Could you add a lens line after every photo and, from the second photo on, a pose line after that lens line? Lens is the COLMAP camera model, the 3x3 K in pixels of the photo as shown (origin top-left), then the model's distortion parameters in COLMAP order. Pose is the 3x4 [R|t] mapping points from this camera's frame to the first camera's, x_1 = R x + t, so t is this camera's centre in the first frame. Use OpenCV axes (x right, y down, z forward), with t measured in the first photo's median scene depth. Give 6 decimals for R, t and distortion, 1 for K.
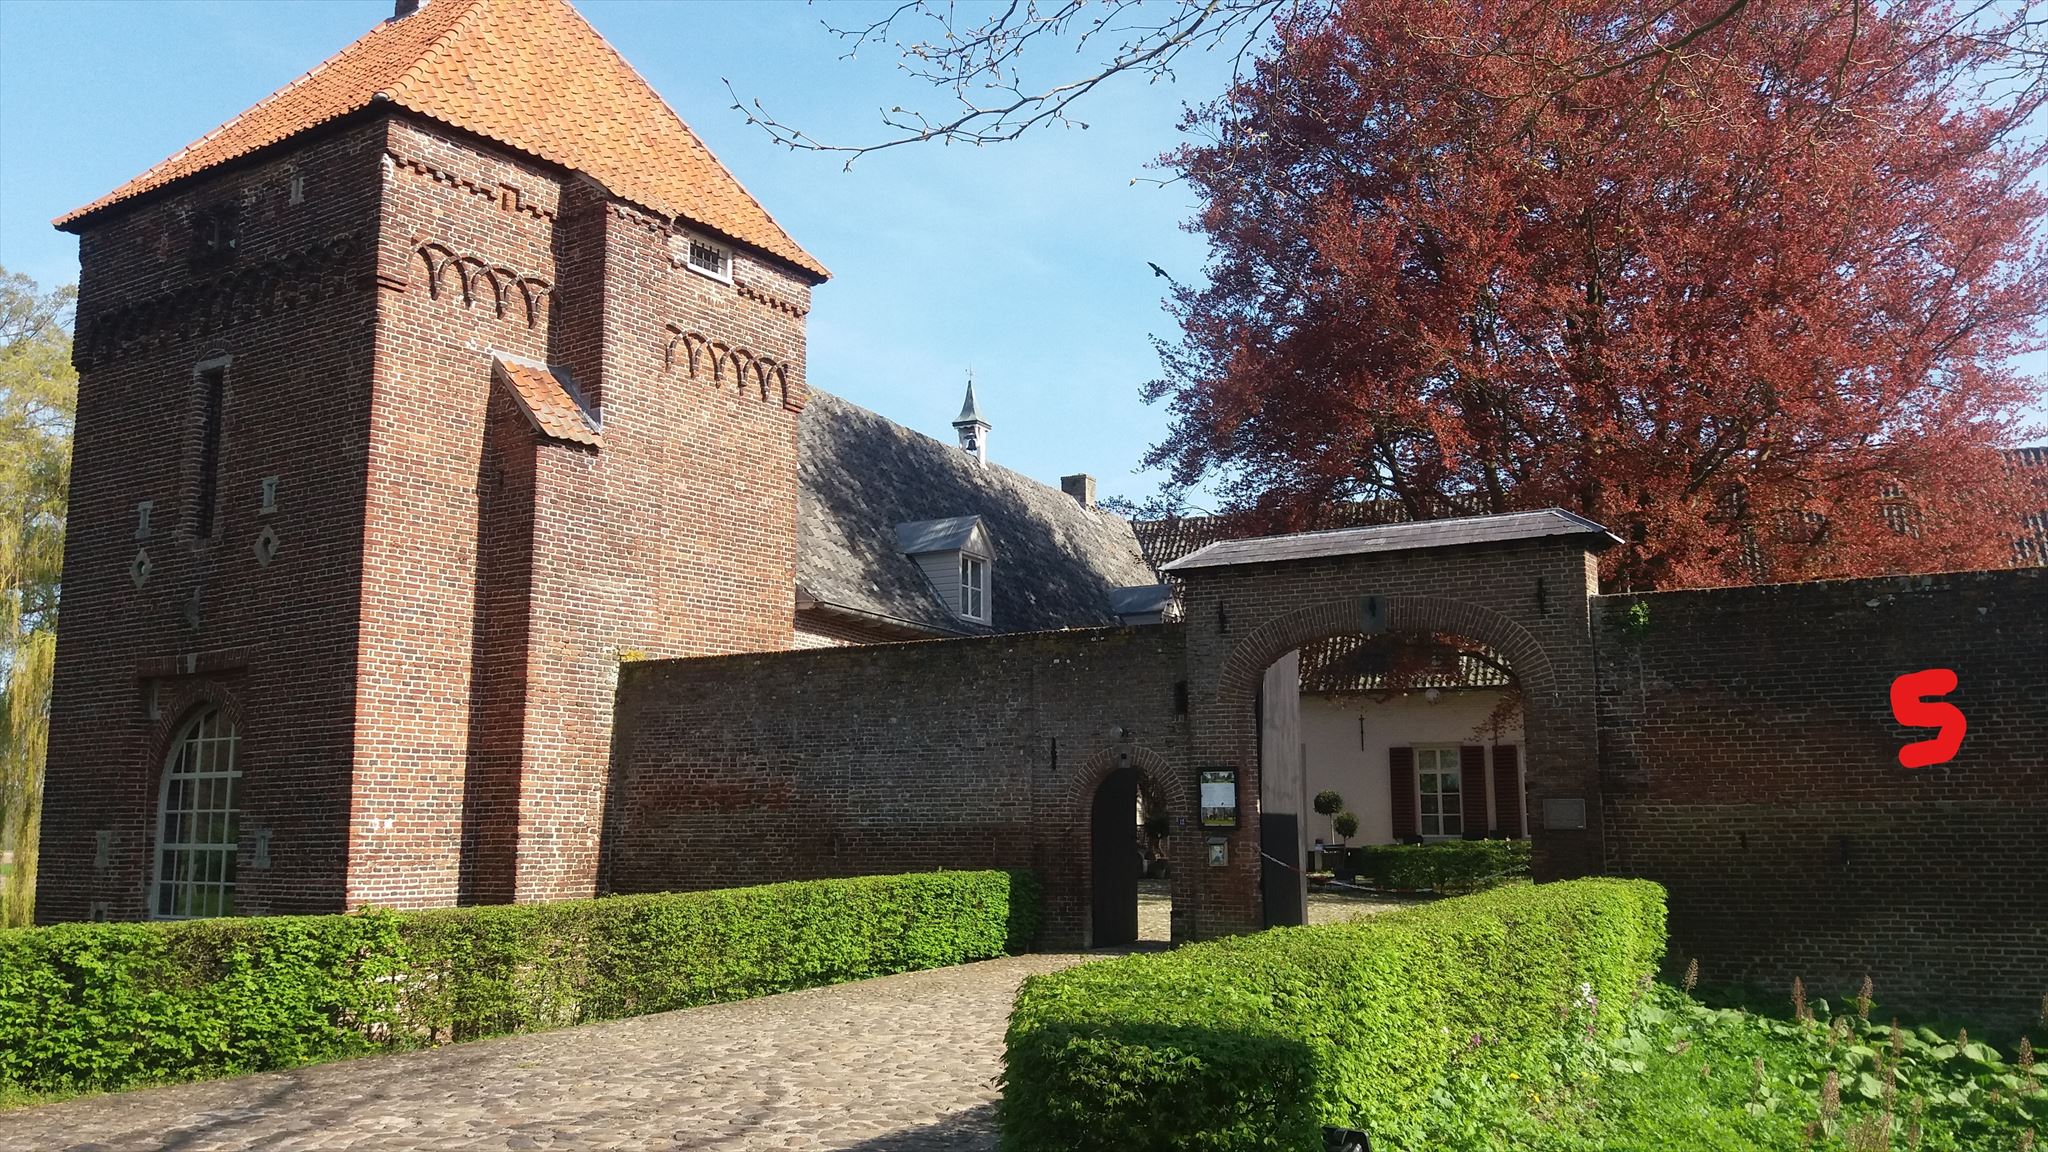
lens RADIAL K [[1750.6, 0, 1028.4], [0, 1750.6, 561.3], [0, 0, 1]] dist [0.200984, -0.421742]
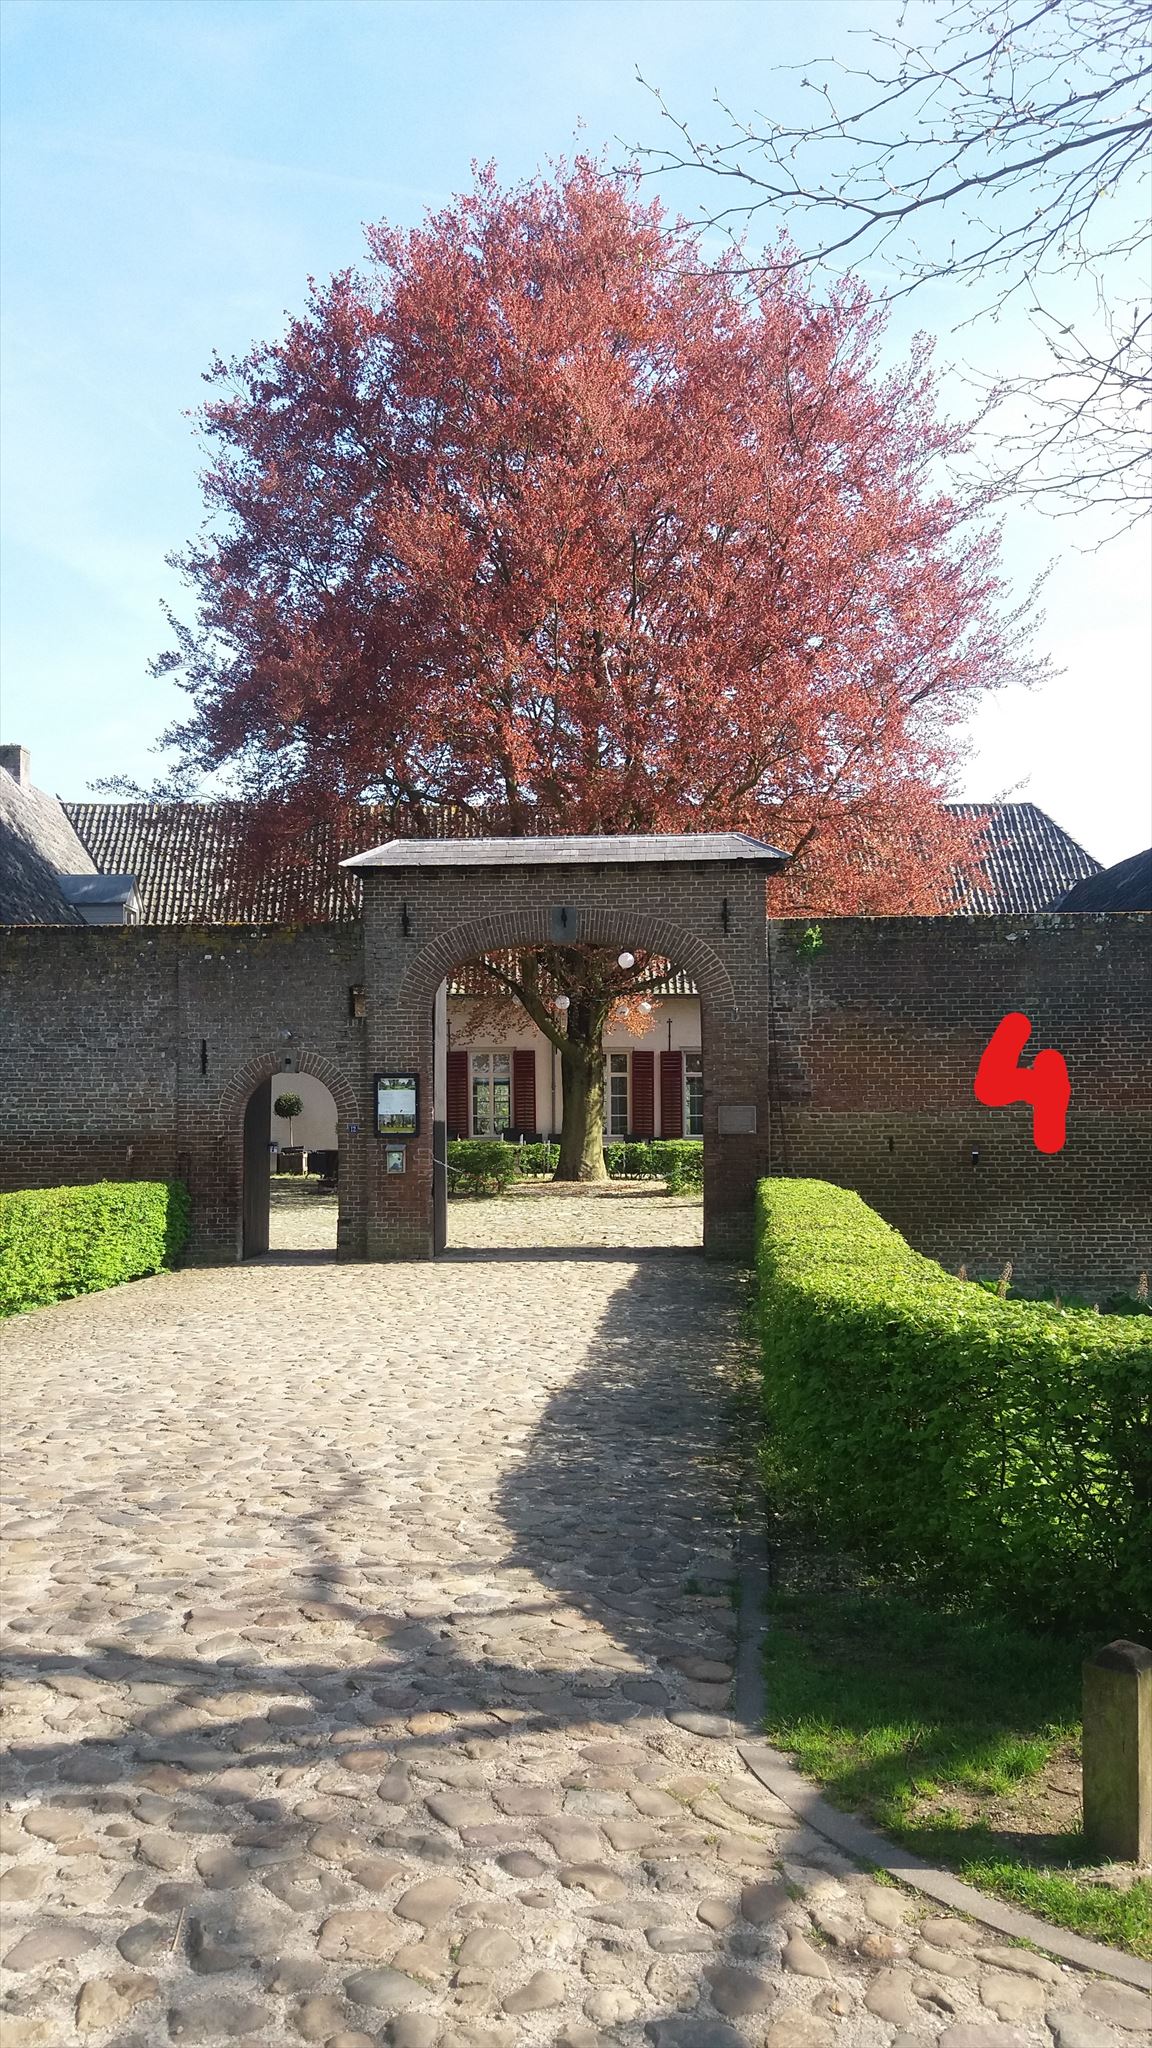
lens RADIAL K [[1750.6, 0, 576.0], [0, 1750.6, 1024.0], [0, 0, 1]] dist [0.200984, -0.421742]
pose [[0.905079, 0.027097, 0.424380, -0.214424], [-0.065762, 0.994881, 0.076727, 0.008705], [-0.420129, -0.097352, 0.902228, 0.084773]]
